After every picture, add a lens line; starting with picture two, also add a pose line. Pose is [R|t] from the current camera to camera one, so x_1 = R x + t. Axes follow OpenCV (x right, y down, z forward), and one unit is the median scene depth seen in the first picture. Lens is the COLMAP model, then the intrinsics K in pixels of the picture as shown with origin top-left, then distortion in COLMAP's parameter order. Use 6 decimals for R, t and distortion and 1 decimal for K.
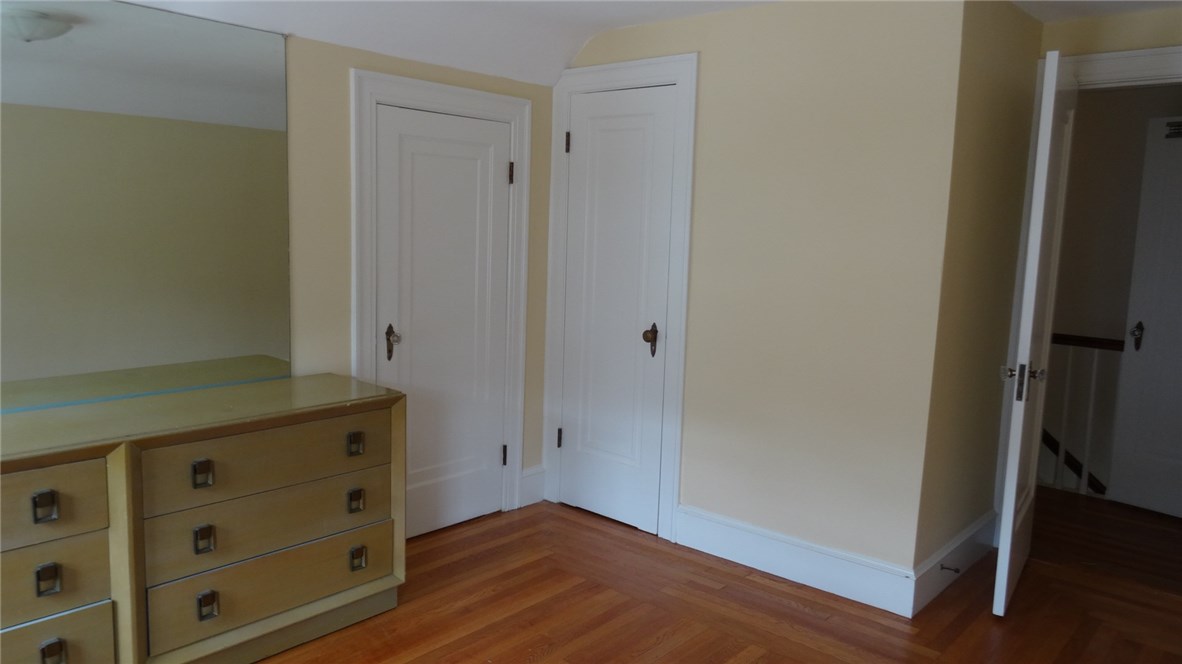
lens RADIAL K [[849.7, 0, 591.0], [0, 849.7, 332.0], [0, 0, 1]] dist [-0.005584, -0.002555]
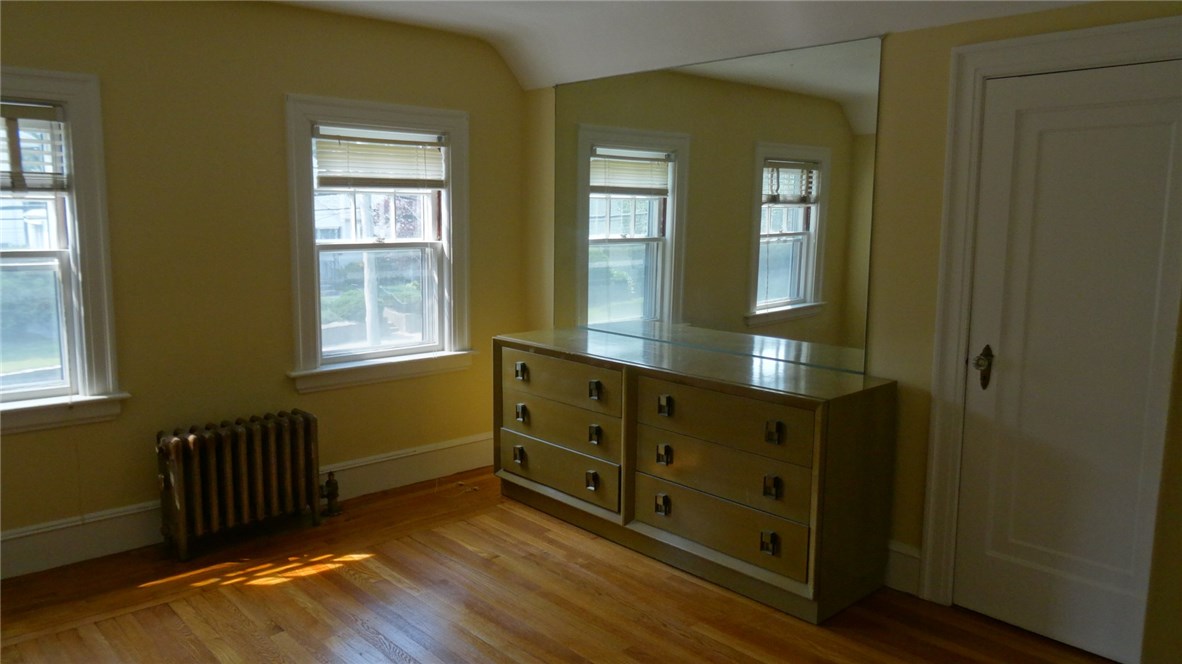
lens RADIAL K [[849.7, 0, 591.0], [0, 849.7, 332.0], [0, 0, 1]] dist [-0.005584, -0.002555]
pose [[-0.113170, 0.108094, -0.987678, 0.710267], [-0.139285, 0.982522, 0.123489, -0.080034], [0.983764, 0.151544, -0.096136, 0.804335]]
